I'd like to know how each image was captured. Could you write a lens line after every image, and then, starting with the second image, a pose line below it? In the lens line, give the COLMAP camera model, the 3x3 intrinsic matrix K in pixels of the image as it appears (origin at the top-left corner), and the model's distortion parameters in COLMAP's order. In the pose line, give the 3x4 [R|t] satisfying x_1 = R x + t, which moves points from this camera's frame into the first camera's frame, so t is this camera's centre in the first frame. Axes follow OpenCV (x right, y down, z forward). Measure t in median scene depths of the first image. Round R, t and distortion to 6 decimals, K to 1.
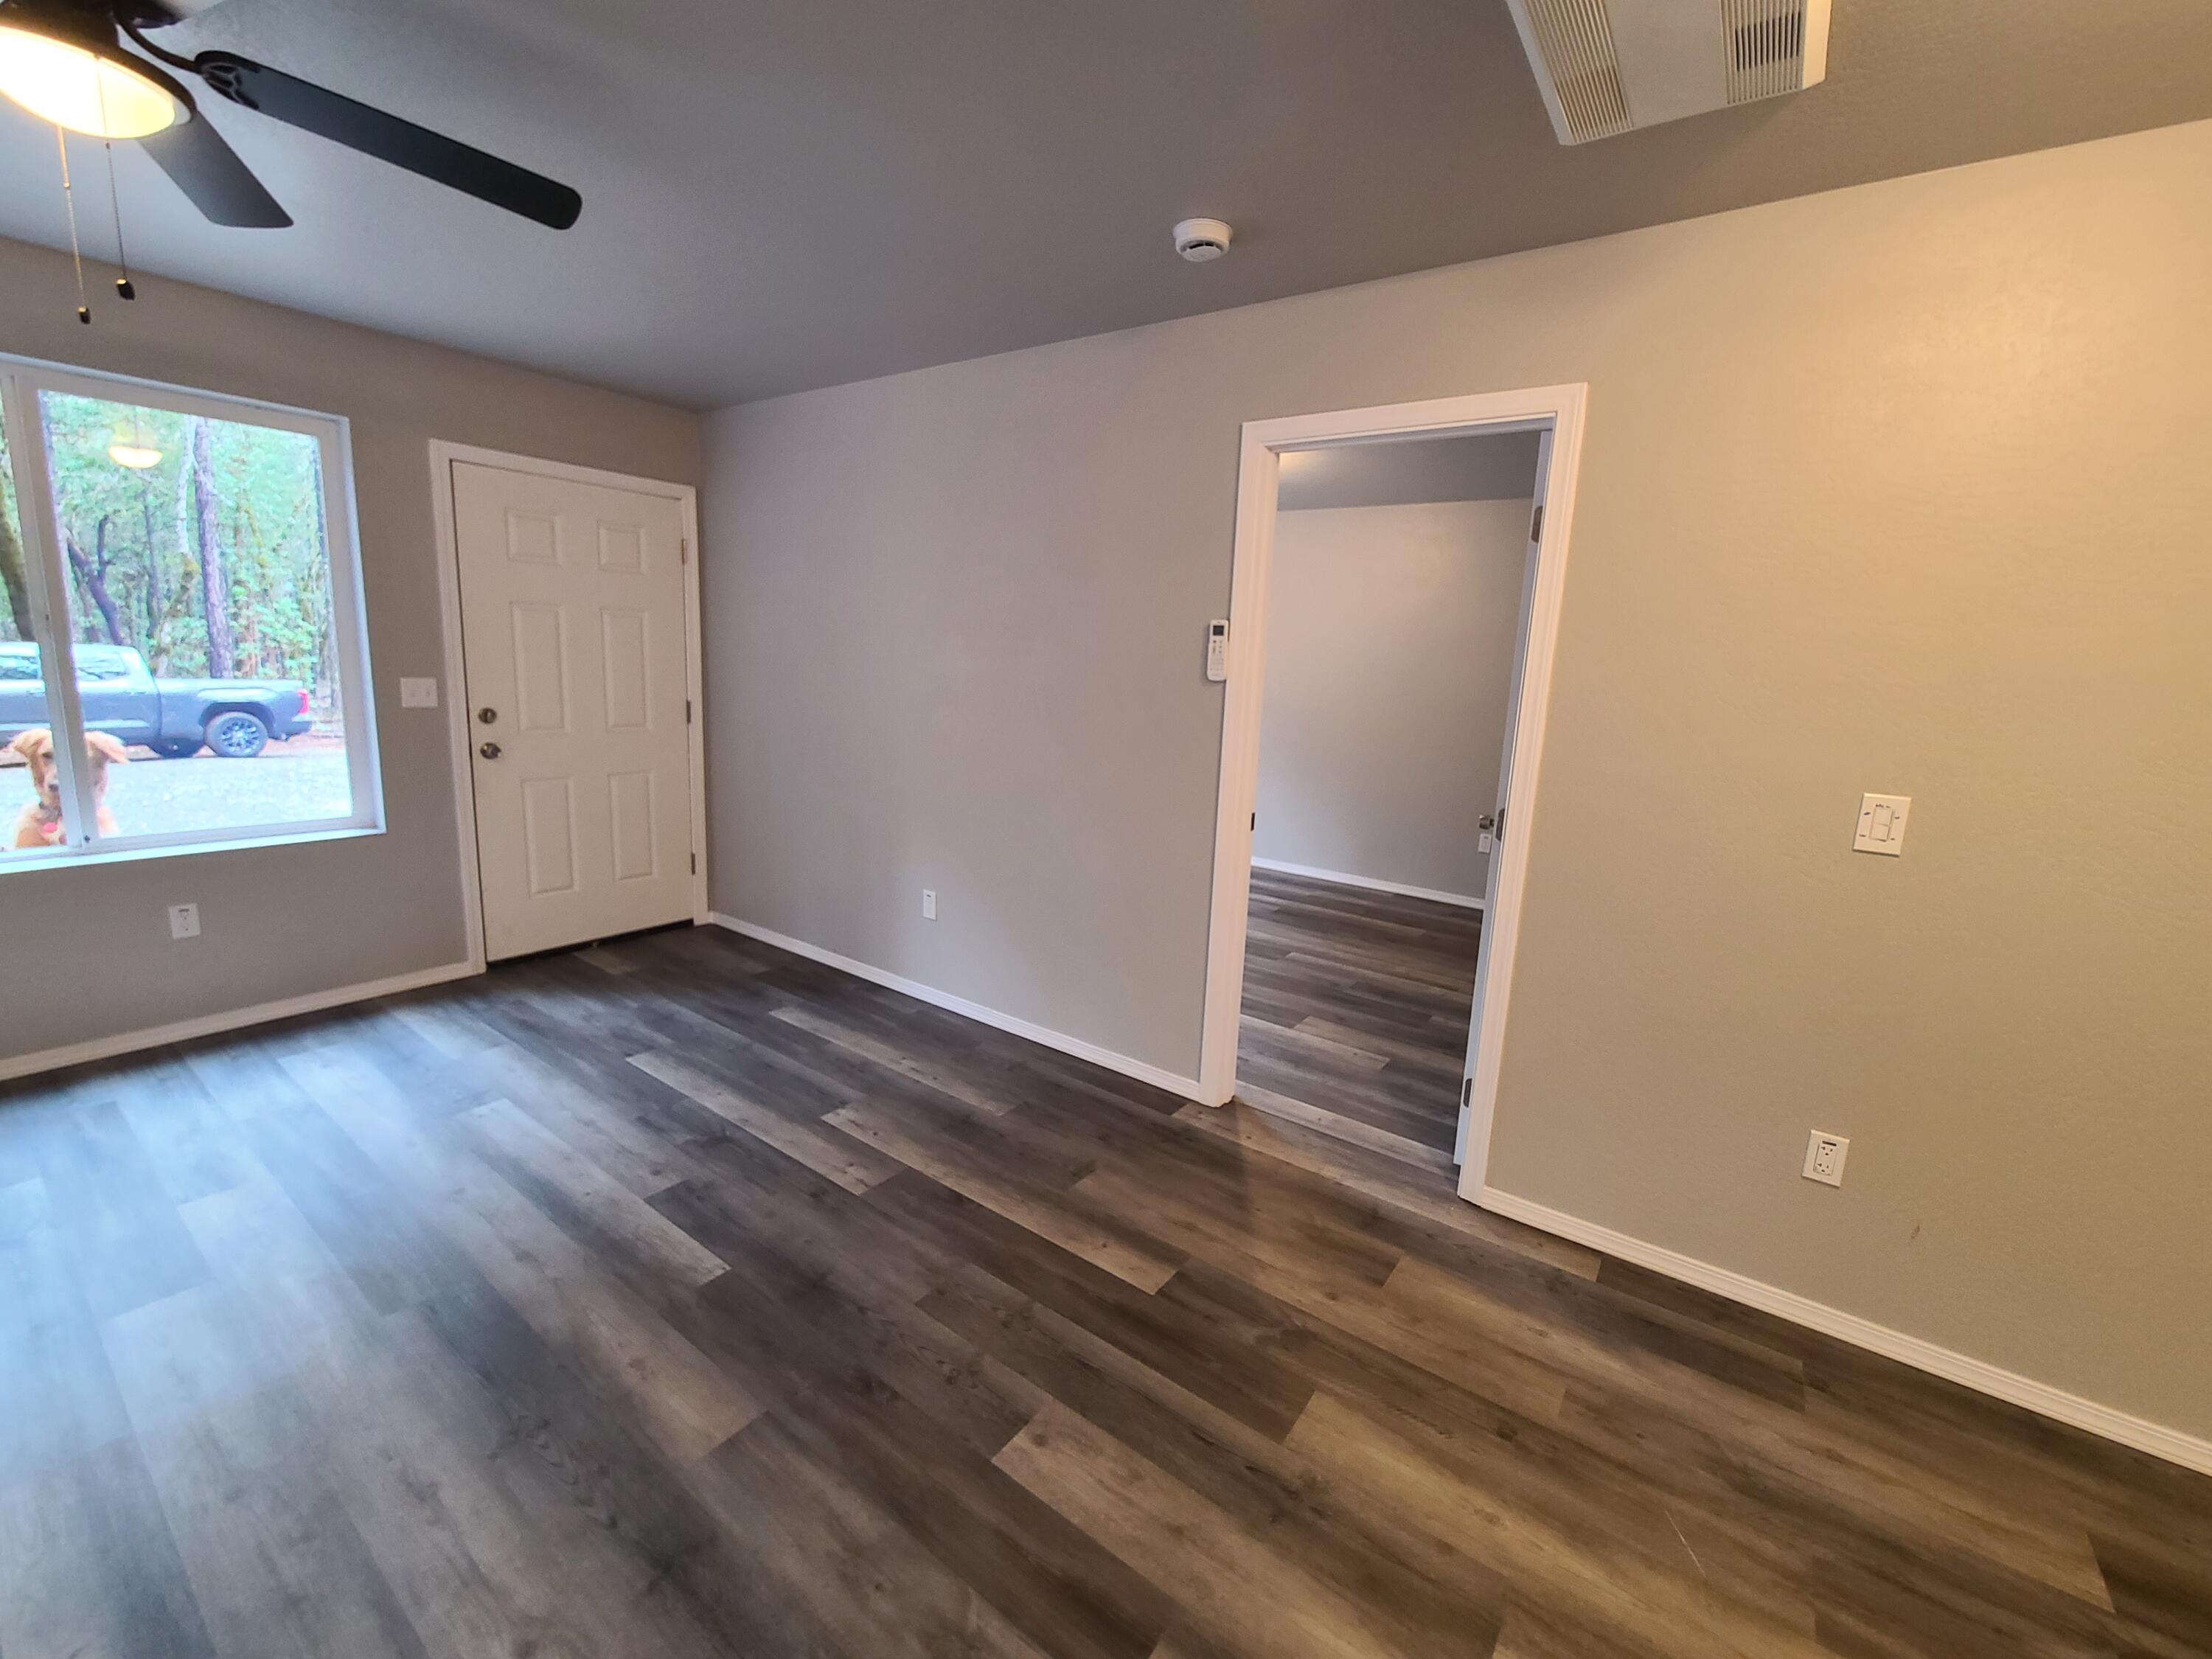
lens RADIAL K [[902.8, 0, 1114.1], [0, 902.8, 810.8], [0, 0, 1]] dist [-0.003570, -0.000561]
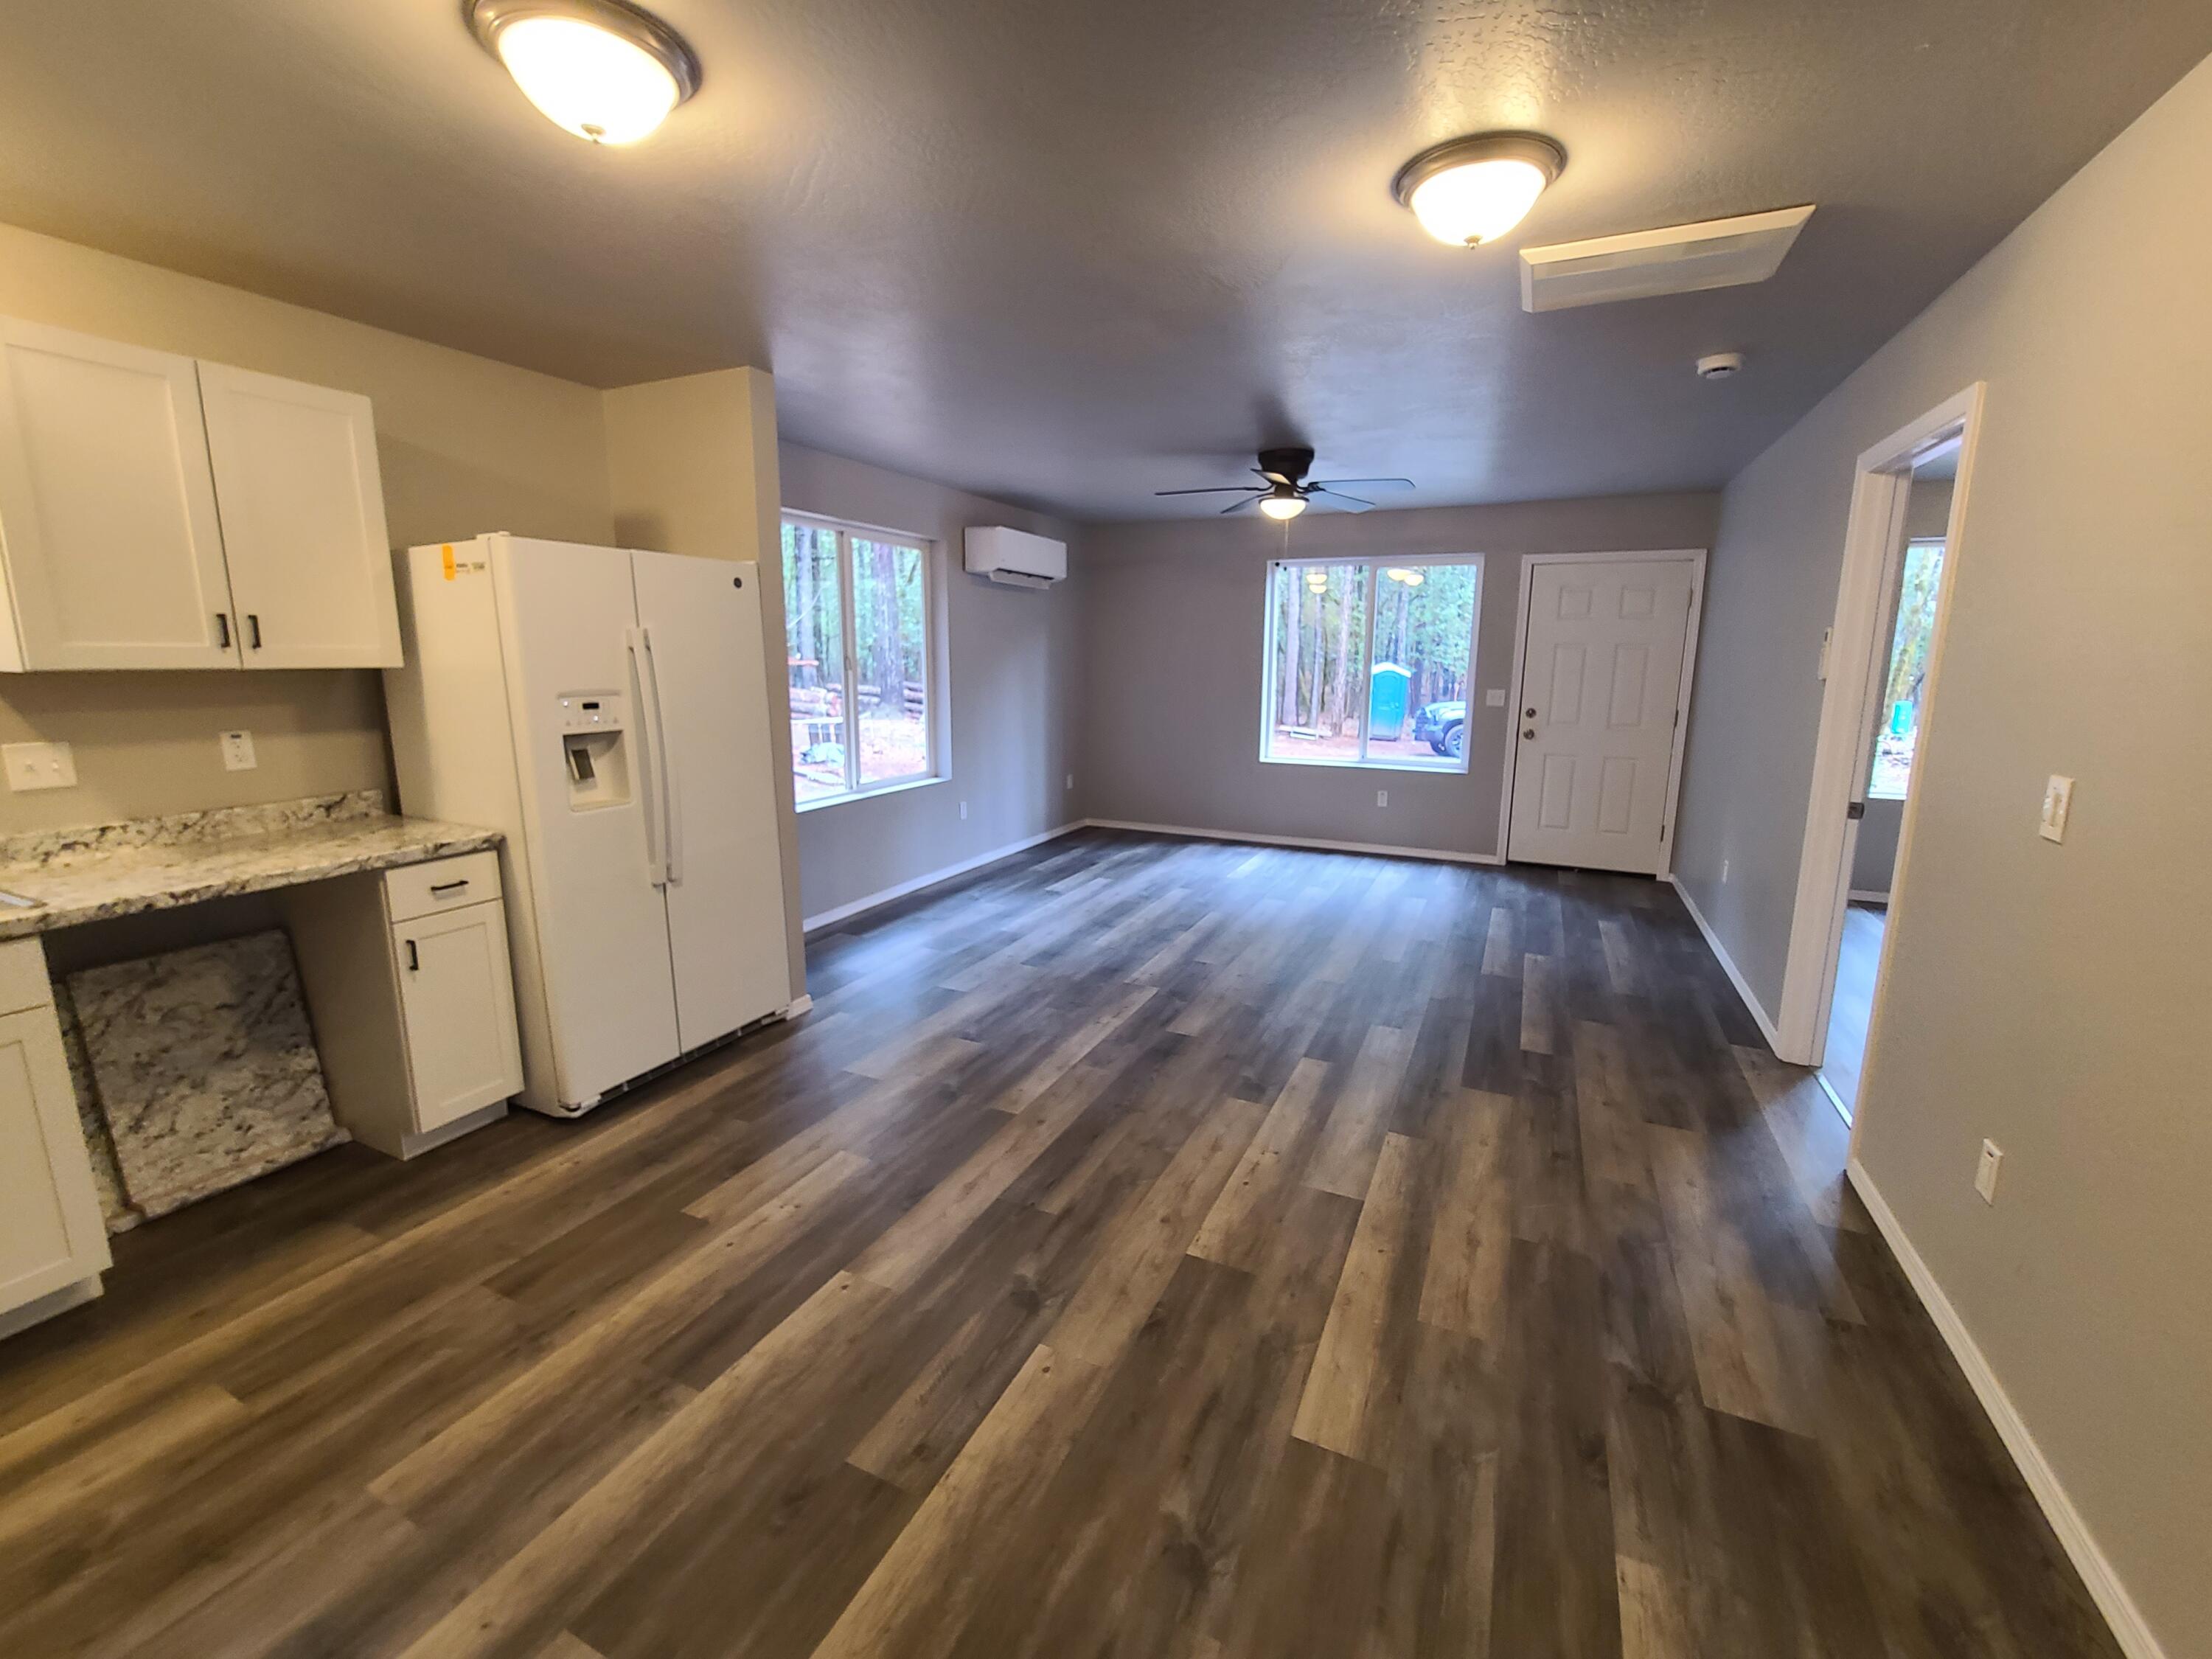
lens RADIAL K [[902.8, 0, 1114.1], [0, 902.8, 810.8], [0, 0, 1]] dist [-0.003570, -0.000561]
pose [[0.184195, 0.122738, -0.975196, 1.517628], [-0.168373, 0.981447, 0.091722, 0.092338], [0.968361, 0.147302, 0.201444, -0.108447]]
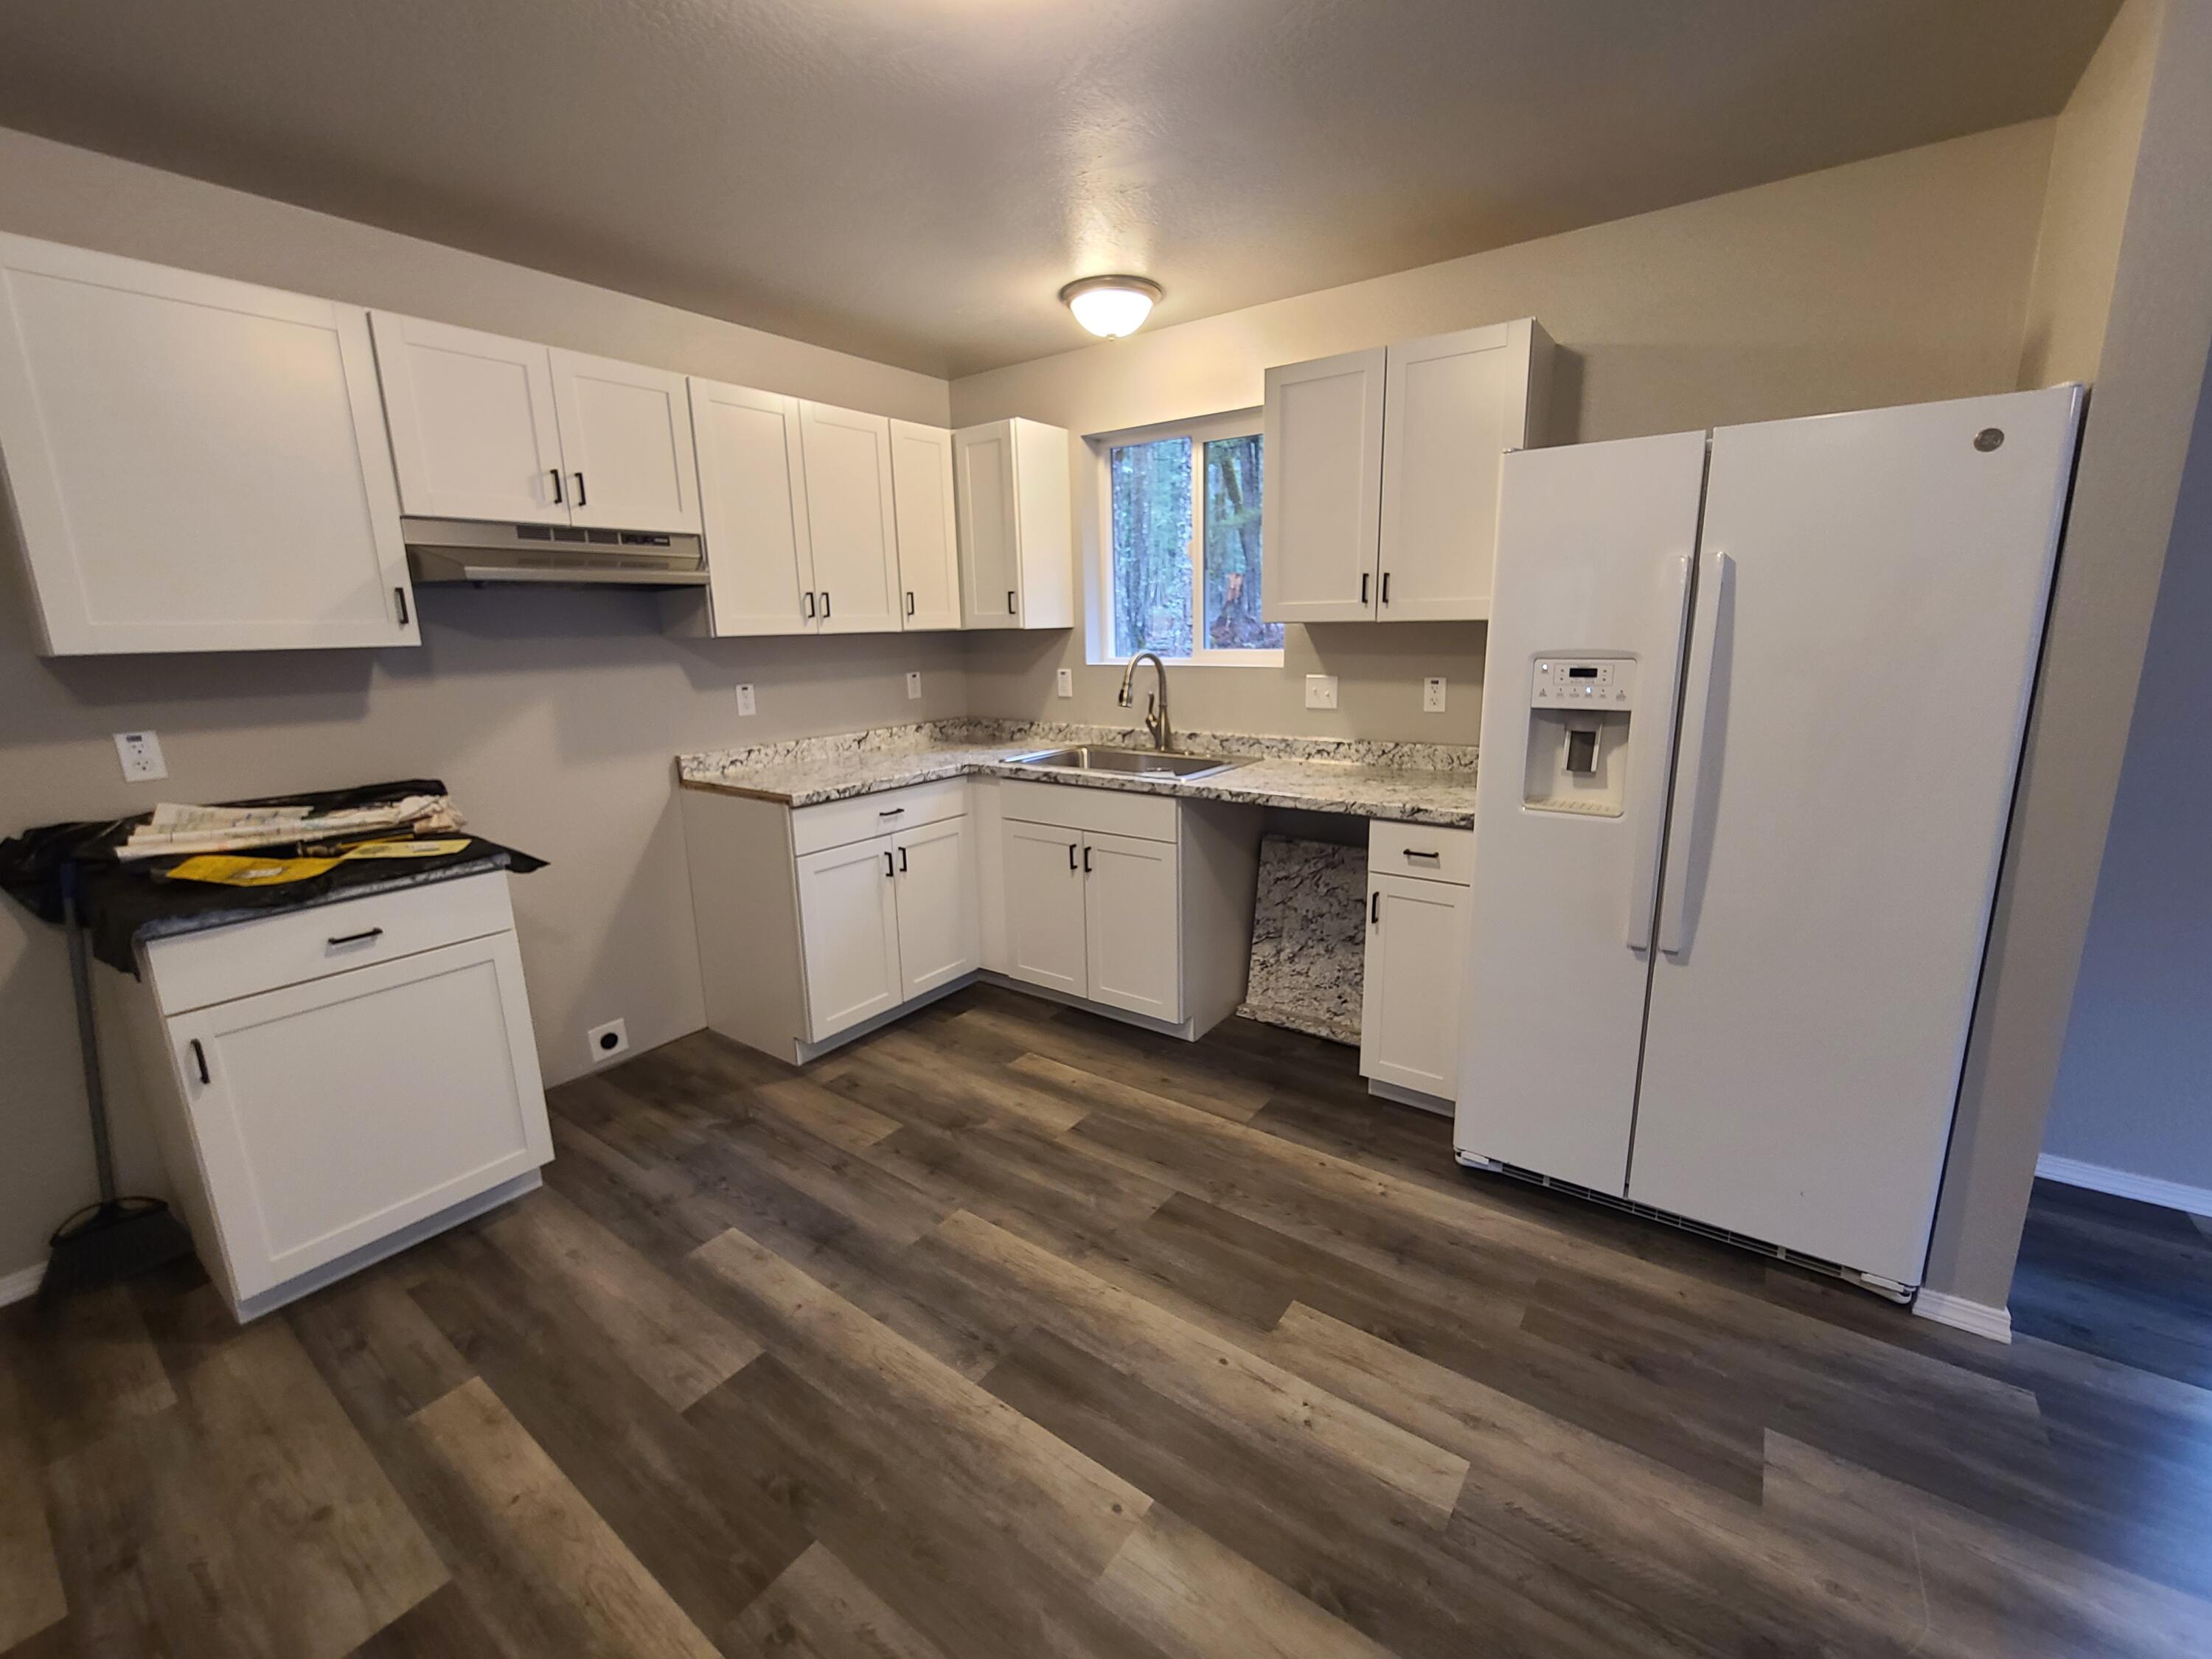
lens RADIAL K [[902.8, 0, 1114.1], [0, 902.8, 810.8], [0, 0, 1]] dist [-0.003570, -0.000561]
pose [[-0.999556, -0.029600, -0.003320, 0.511355], [-0.028712, 0.927876, 0.371783, -0.018538], [-0.007925, 0.371713, -0.928314, 0.359289]]
